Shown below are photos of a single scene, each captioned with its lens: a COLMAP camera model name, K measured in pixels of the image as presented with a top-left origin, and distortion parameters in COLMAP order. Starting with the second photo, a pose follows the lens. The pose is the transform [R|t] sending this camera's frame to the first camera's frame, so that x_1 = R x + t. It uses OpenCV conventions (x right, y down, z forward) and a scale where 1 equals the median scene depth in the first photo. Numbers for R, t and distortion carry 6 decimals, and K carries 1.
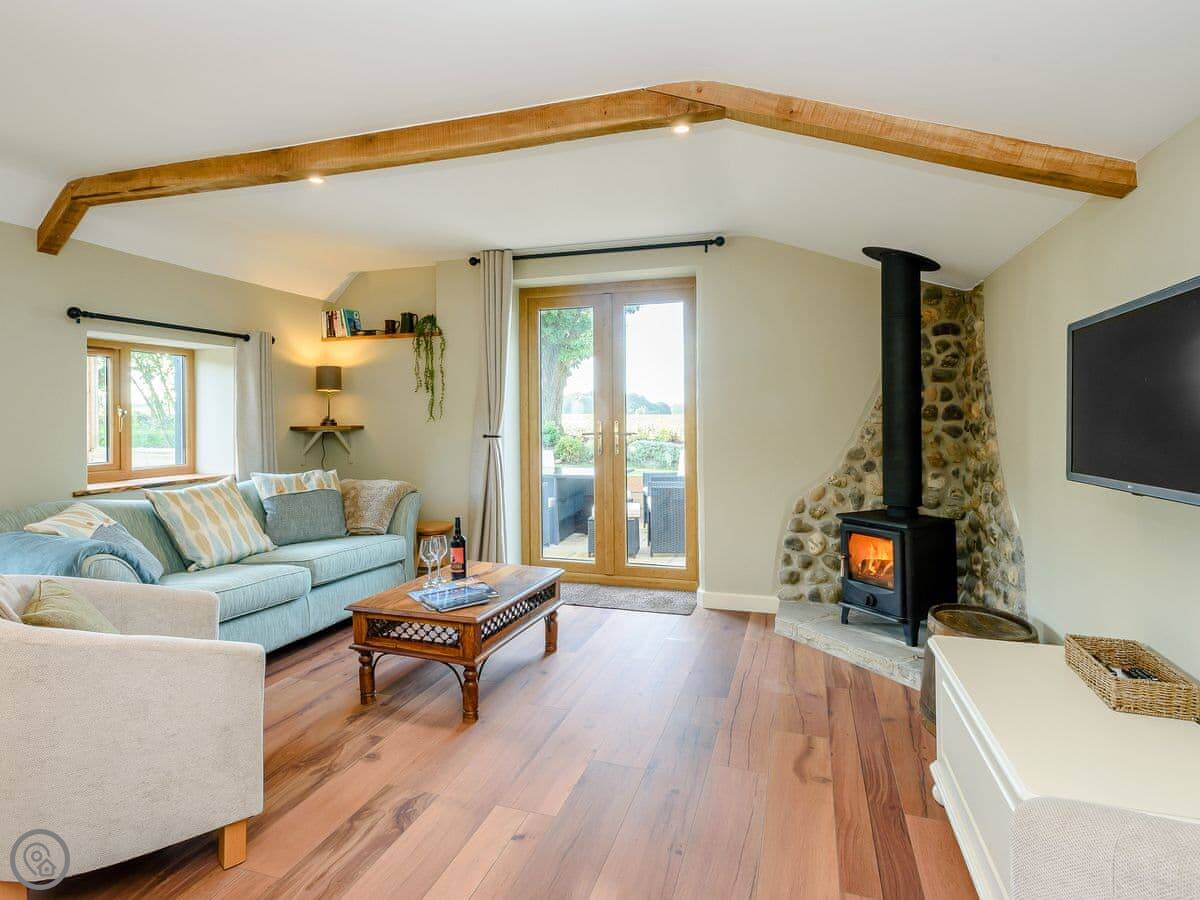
lens RADIAL K [[611.4, 0, 605.4], [0, 611.4, 443.3], [0, 0, 1]] dist [0.017408, -0.001805]
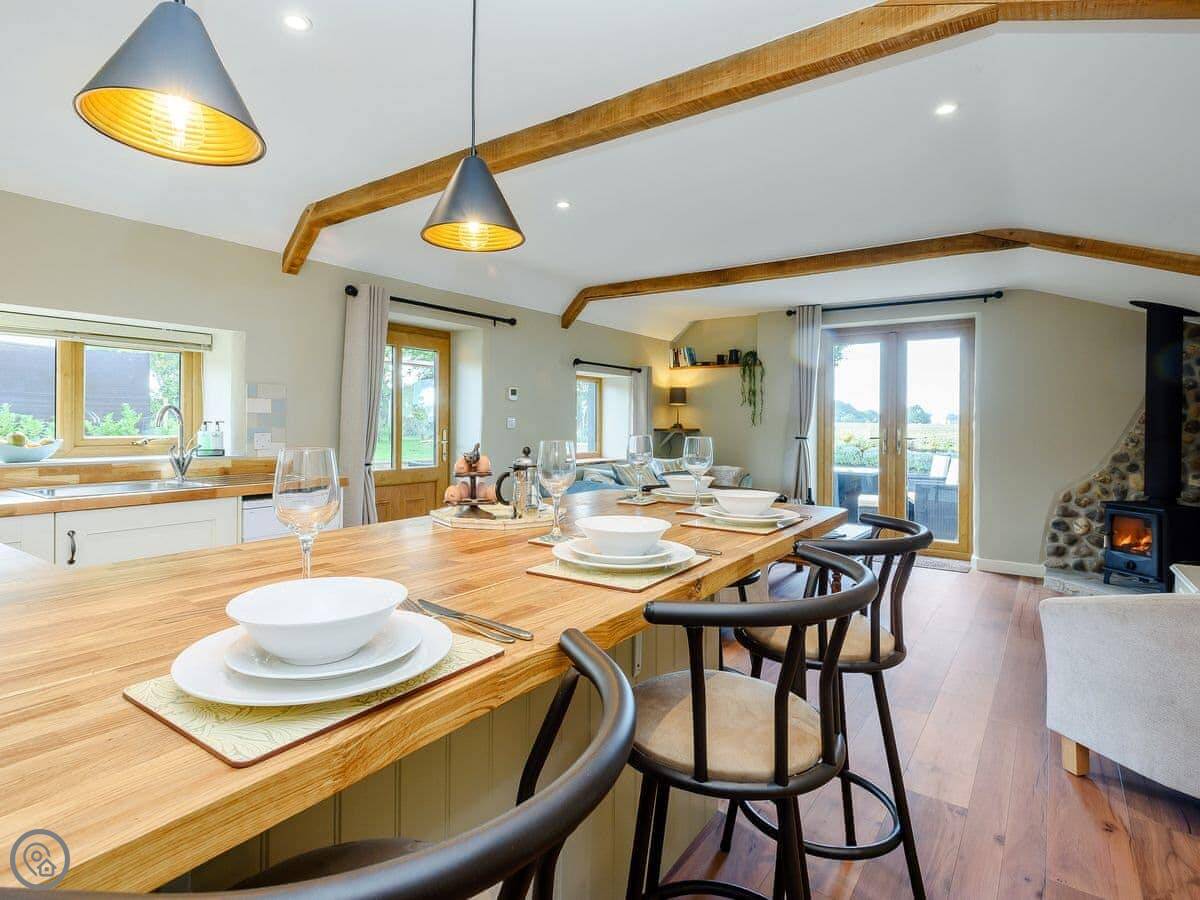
lens RADIAL K [[611.4, 0, 605.4], [0, 611.4, 443.3], [0, 0, 1]] dist [0.017408, -0.001805]
pose [[0.951843, 0.025413, -0.305530, -0.204353], [-0.028520, 0.999577, -0.005707, 0.023182], [0.305256, 0.014146, 0.952165, -0.515576]]
